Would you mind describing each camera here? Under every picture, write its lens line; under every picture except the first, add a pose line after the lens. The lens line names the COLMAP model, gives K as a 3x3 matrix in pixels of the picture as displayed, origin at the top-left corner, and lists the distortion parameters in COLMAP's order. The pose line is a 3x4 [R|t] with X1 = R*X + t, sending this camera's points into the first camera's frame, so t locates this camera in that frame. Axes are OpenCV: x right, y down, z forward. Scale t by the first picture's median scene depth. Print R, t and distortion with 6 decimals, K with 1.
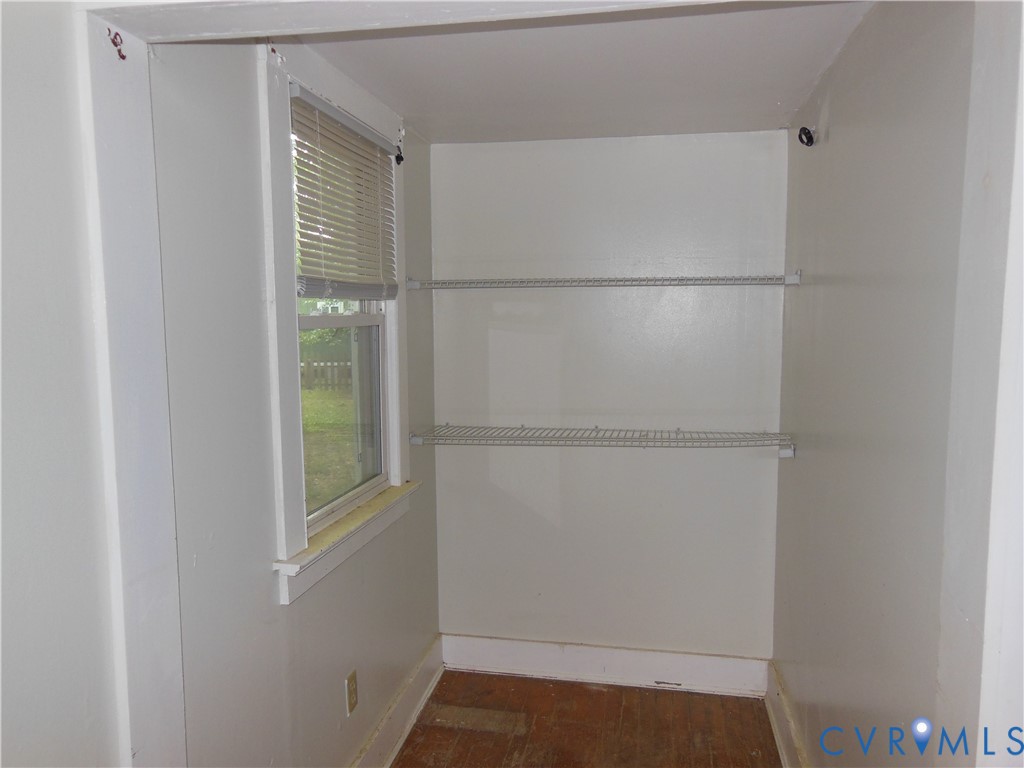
lens RADIAL K [[760.4, 0, 514.2], [0, 760.4, 383.6], [0, 0, 1]] dist [0.004266, -0.000582]
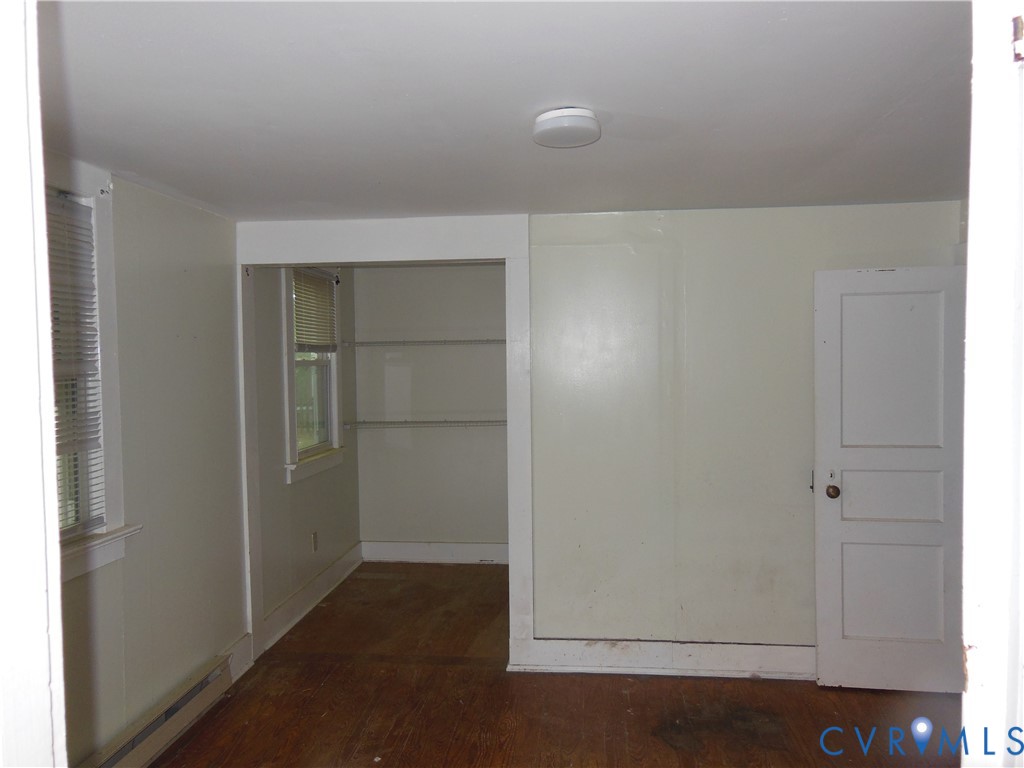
lens RADIAL K [[760.4, 0, 508.0], [0, 760.4, 385.8], [0, 0, 1]] dist [0.004266, -0.000582]
pose [[0.996724, -0.009469, 0.080328, 0.126115], [0.014394, 0.998037, -0.060952, 0.099810], [-0.079593, 0.061909, 0.994903, -0.963864]]
